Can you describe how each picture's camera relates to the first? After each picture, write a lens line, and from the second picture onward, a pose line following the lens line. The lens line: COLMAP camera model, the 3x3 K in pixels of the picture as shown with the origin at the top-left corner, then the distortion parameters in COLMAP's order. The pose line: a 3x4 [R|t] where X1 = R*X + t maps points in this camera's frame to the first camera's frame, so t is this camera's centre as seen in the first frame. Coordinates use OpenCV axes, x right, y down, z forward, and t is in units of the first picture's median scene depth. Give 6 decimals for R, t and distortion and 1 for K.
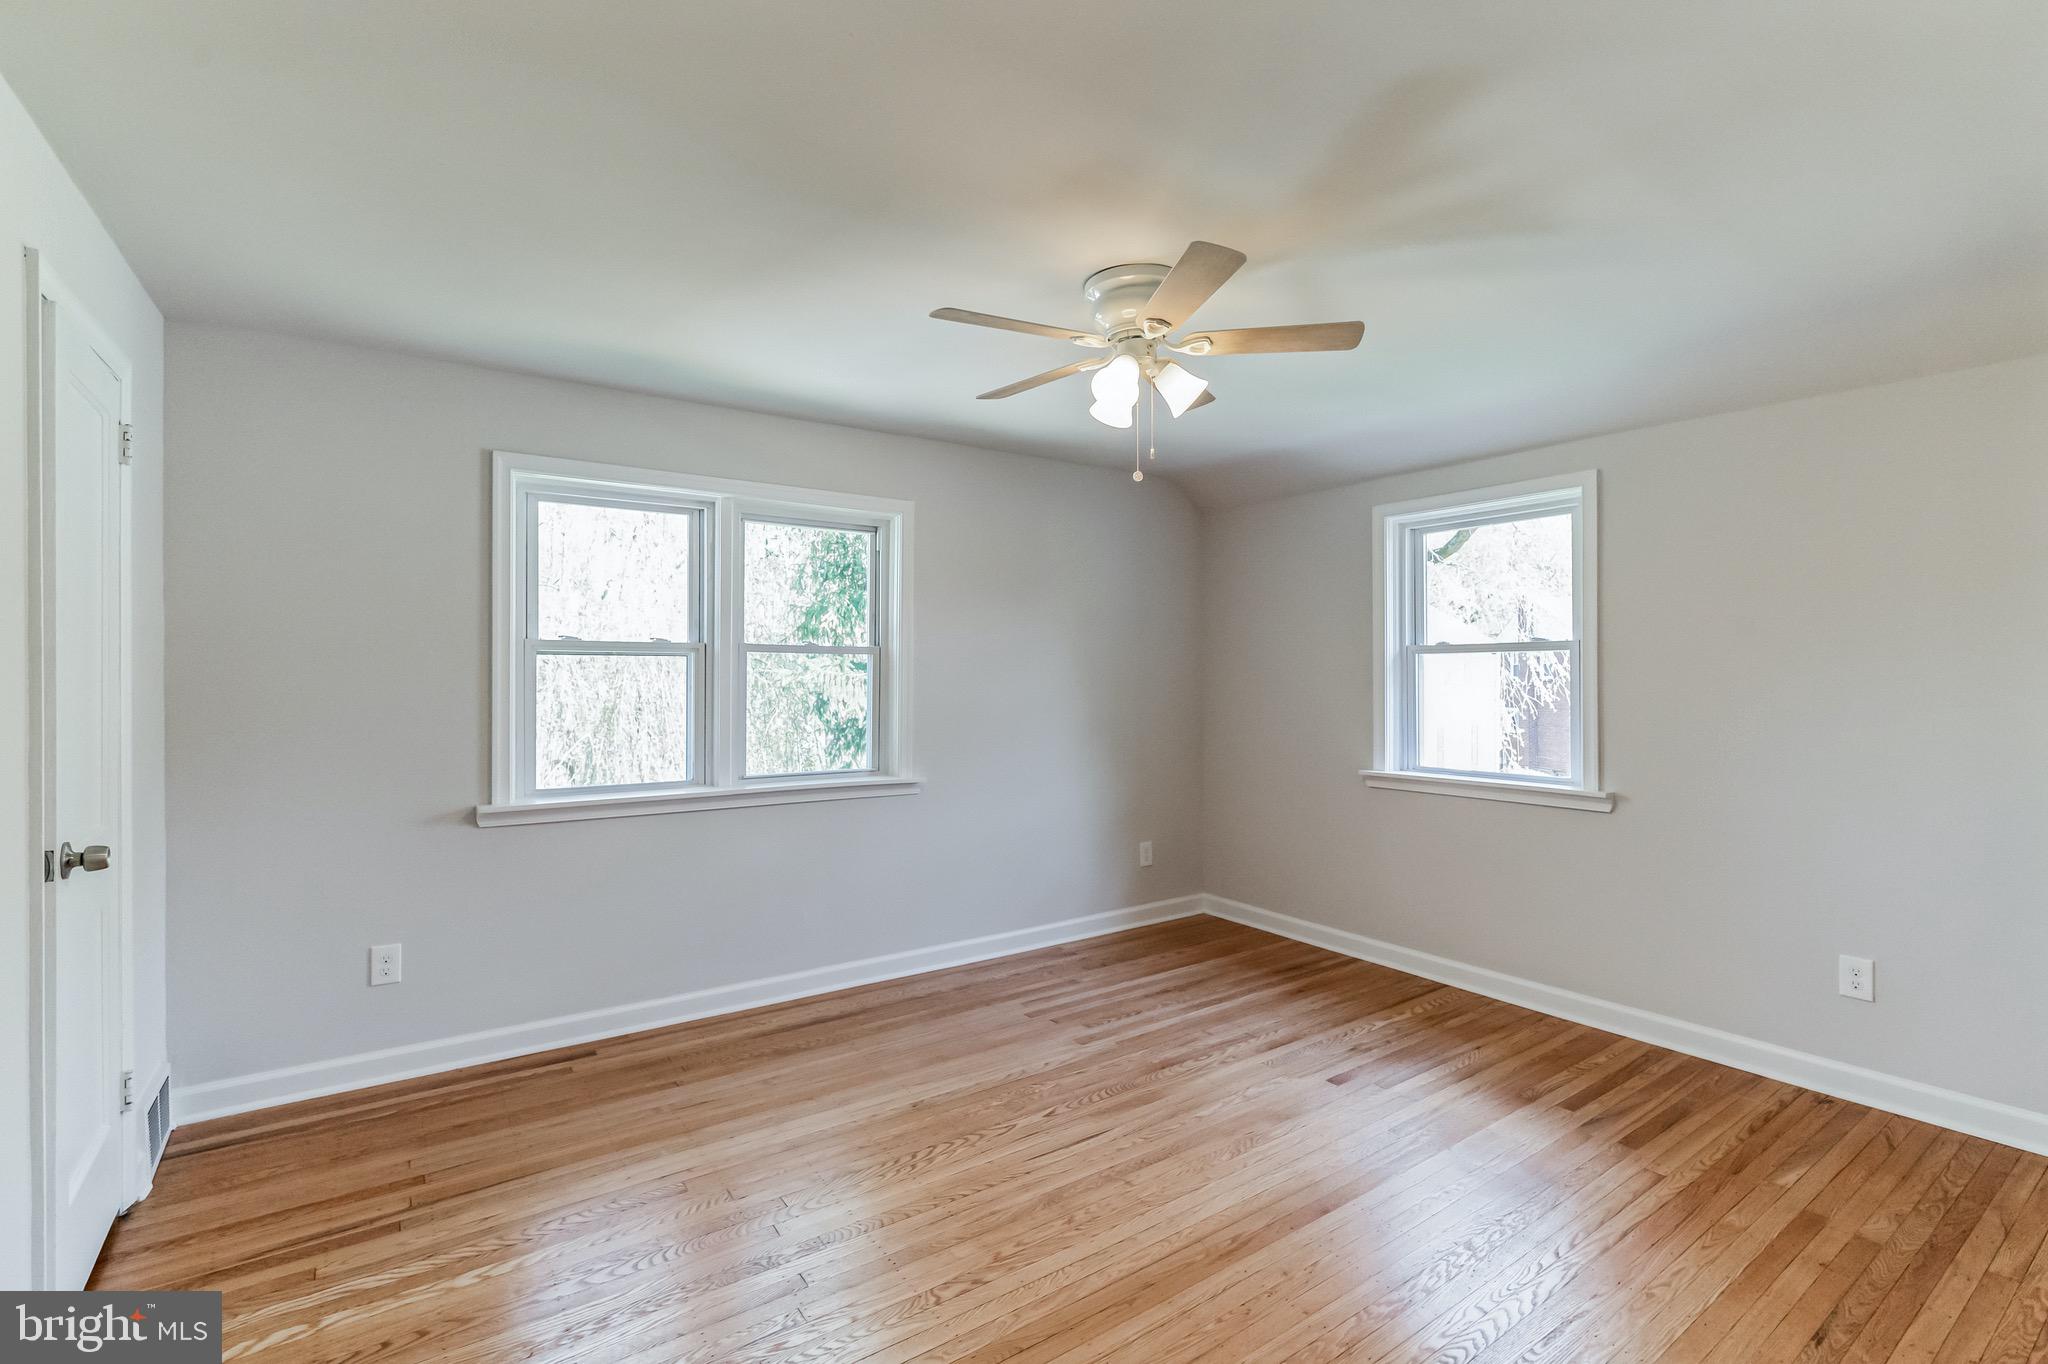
lens RADIAL K [[920.5, 0, 1030.8], [0, 920.5, 683.2], [0, 0, 1]] dist [-0.001488, 0.000866]
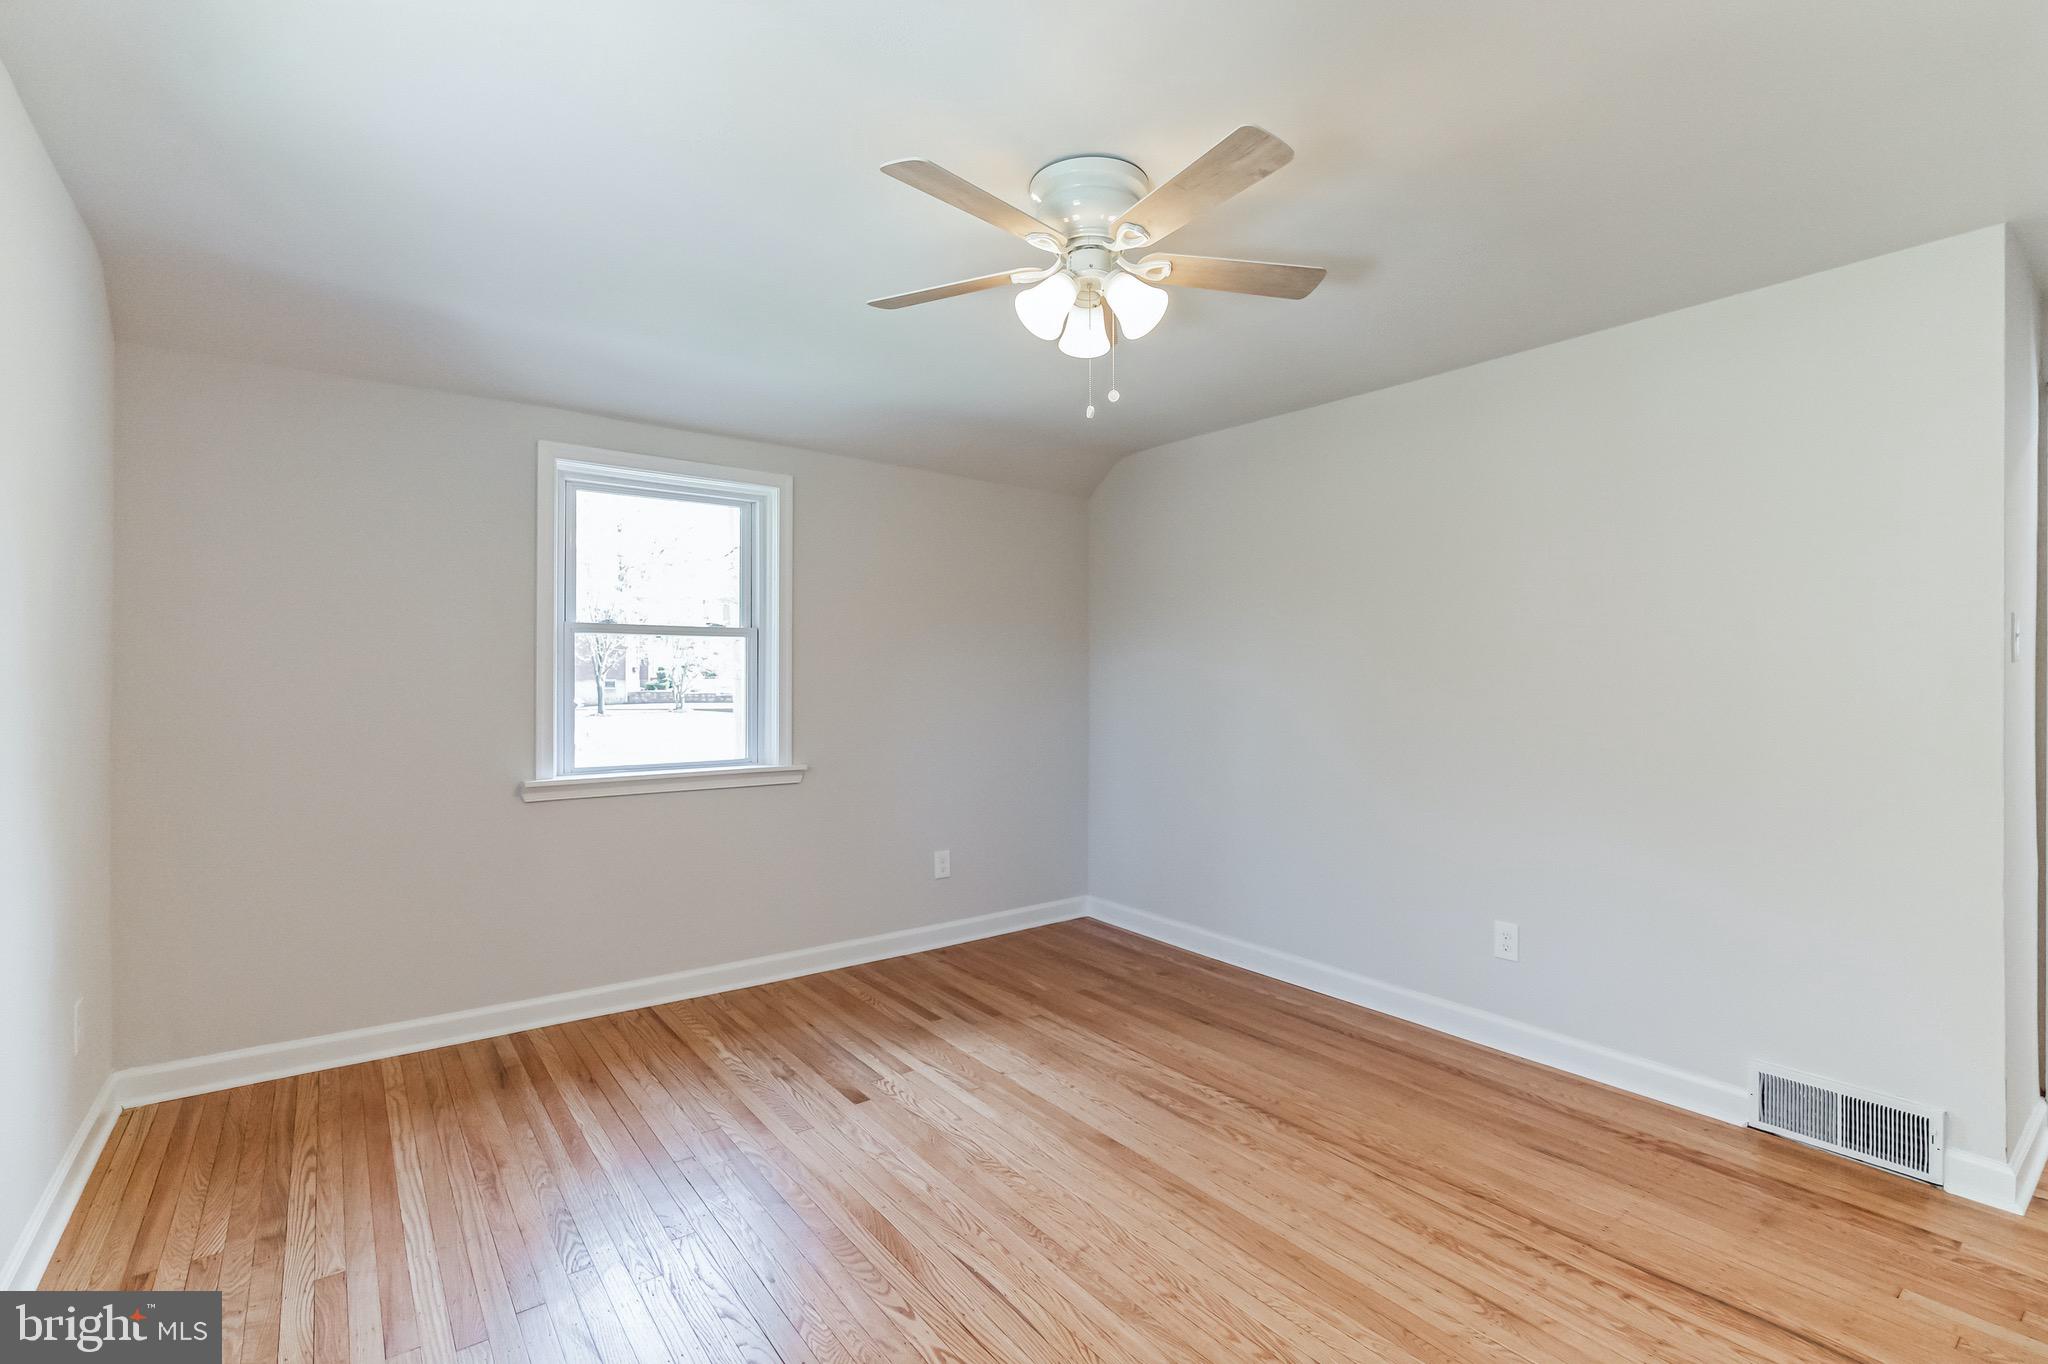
lens RADIAL K [[920.5, 0, 1030.8], [0, 920.5, 683.2], [0, 0, 1]] dist [-0.001488, 0.000866]
pose [[-0.037589, 0.000177, 0.999293, -0.517641], [0.004837, 0.999988, 0.000004, 0.019951], [-0.999282, 0.004833, -0.037589, 0.764332]]
